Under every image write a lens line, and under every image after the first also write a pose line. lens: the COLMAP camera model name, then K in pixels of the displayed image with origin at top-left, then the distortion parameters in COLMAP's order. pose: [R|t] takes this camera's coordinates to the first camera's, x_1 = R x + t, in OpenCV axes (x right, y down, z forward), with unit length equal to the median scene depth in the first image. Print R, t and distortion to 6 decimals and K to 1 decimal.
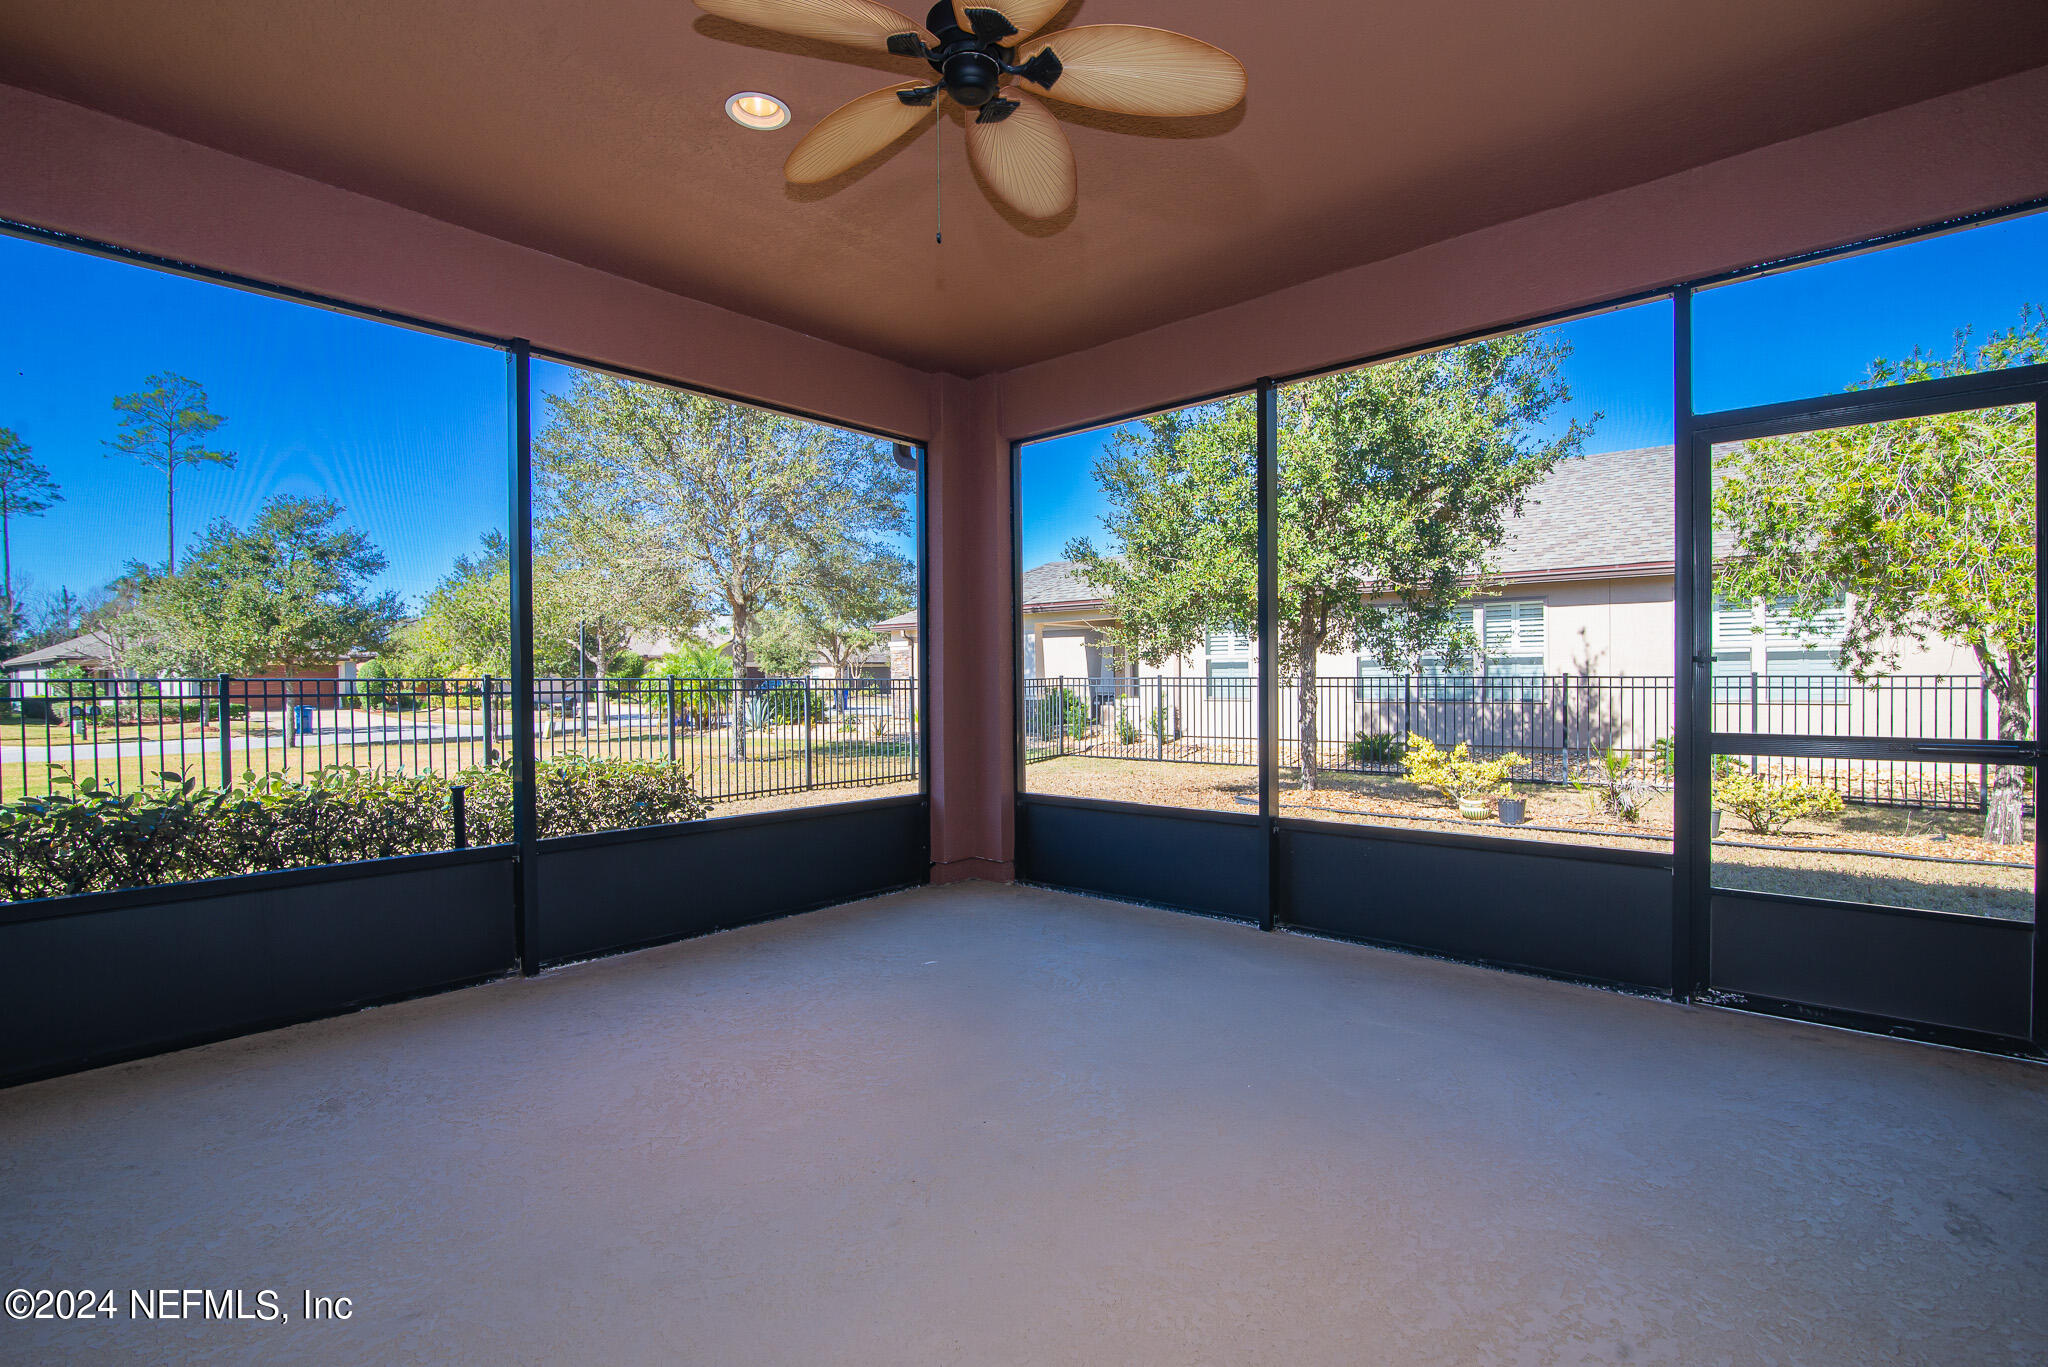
lens RADIAL K [[932.1, 0, 1024.0], [0, 932.1, 683.5], [0, 0, 1]] dist [0.002681, -0.006731]
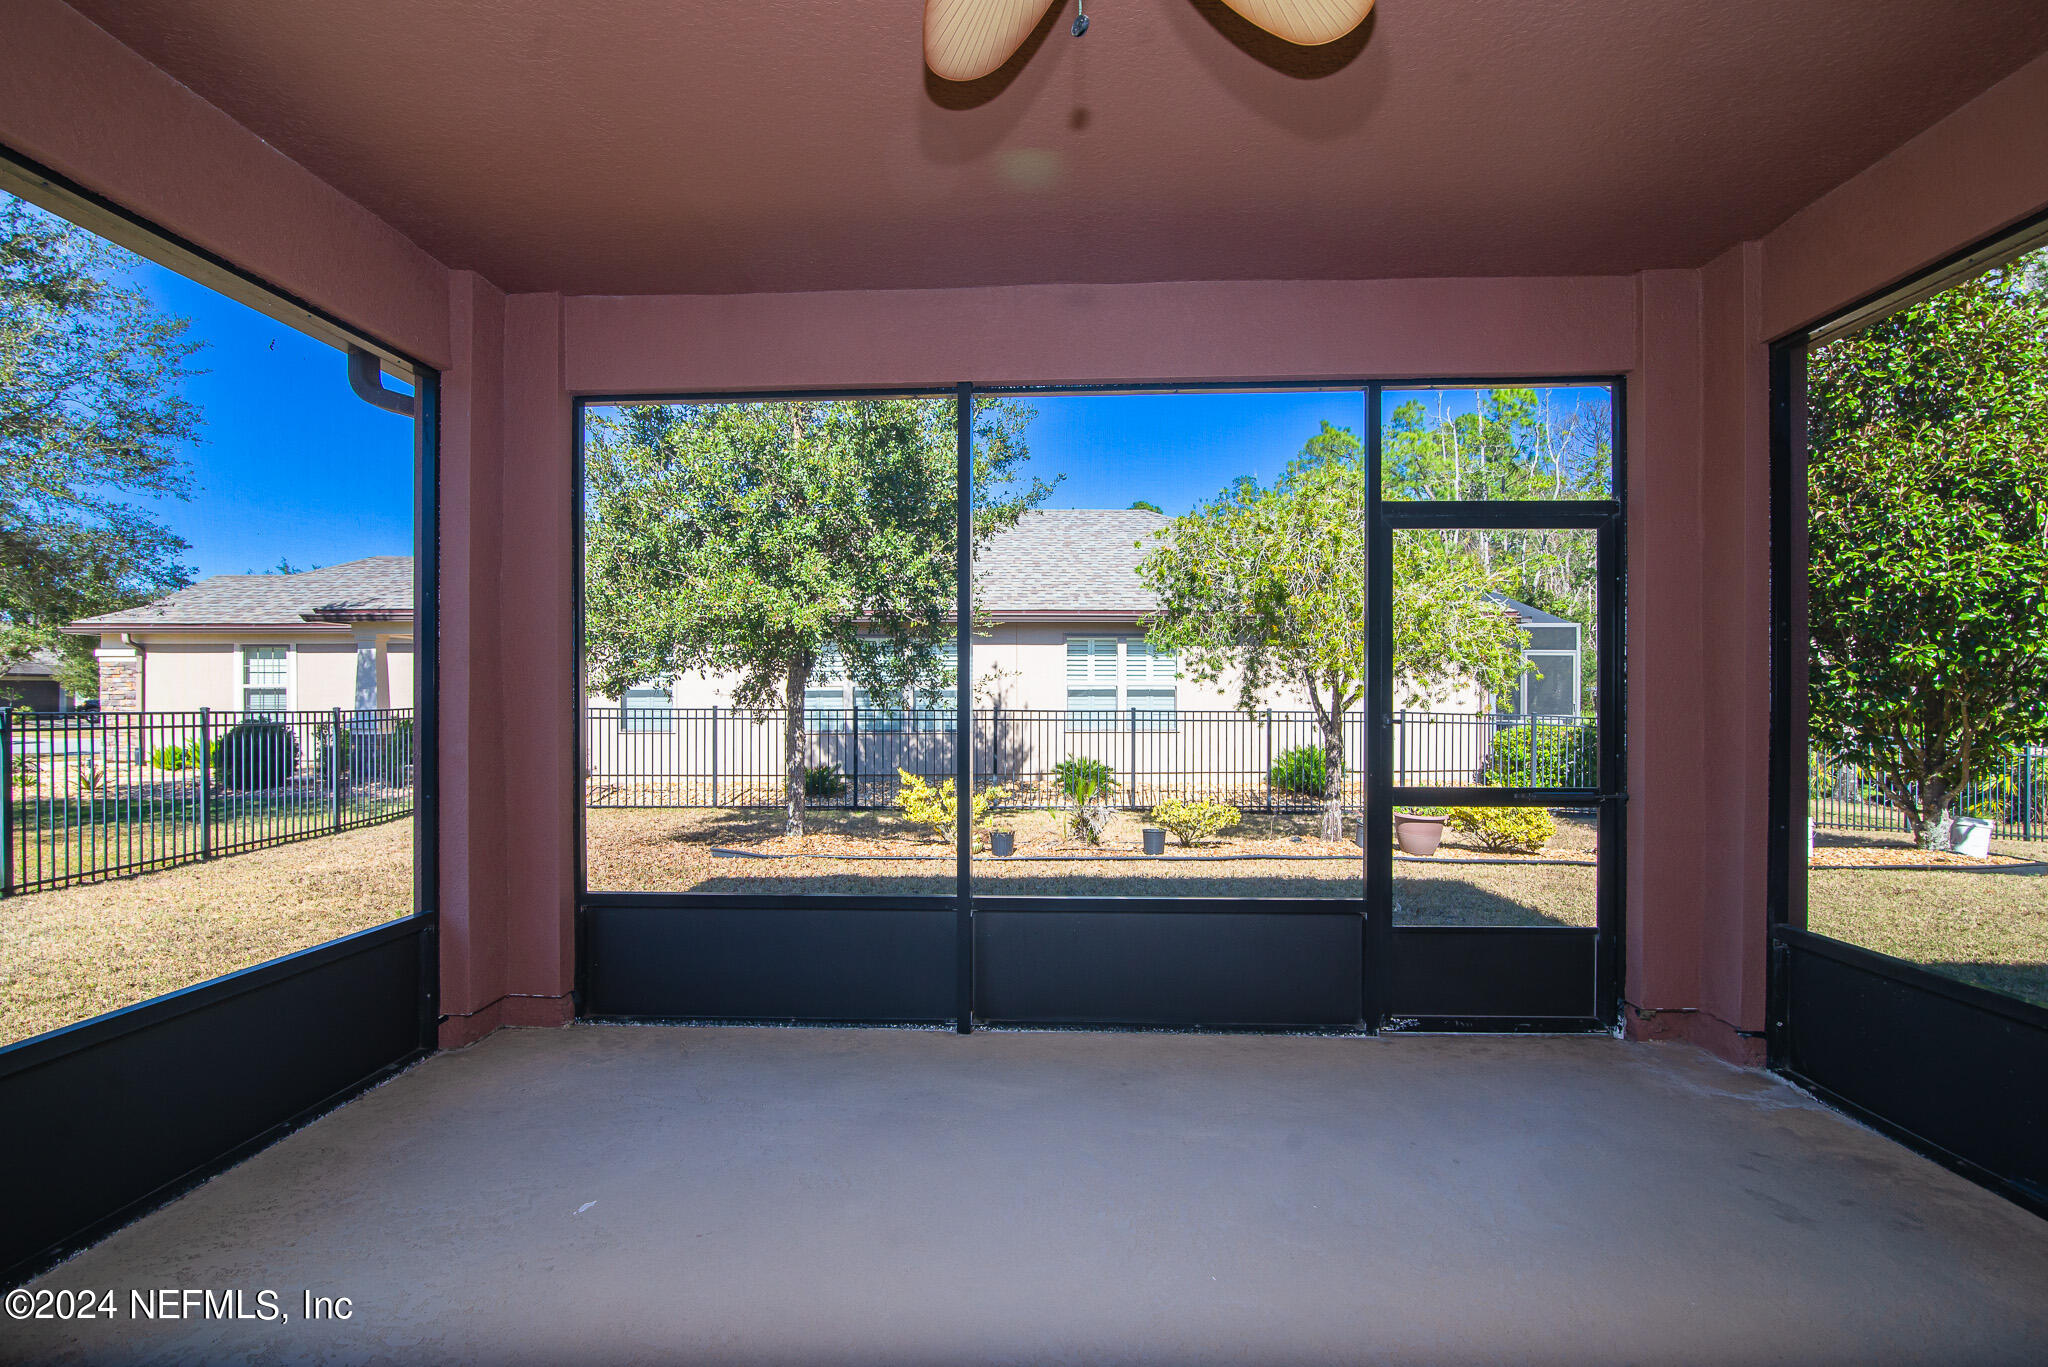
lens RADIAL K [[957.4, 0, 1024.0], [0, 957.4, 683.5], [0, 0, 1]] dist [-0.015726, 0.000656]
pose [[0.787724, 0.017613, 0.615776, -0.178448], [-0.002985, 0.999689, -0.024775, -0.023004], [-0.616021, 0.017678, 0.787532, 0.209724]]
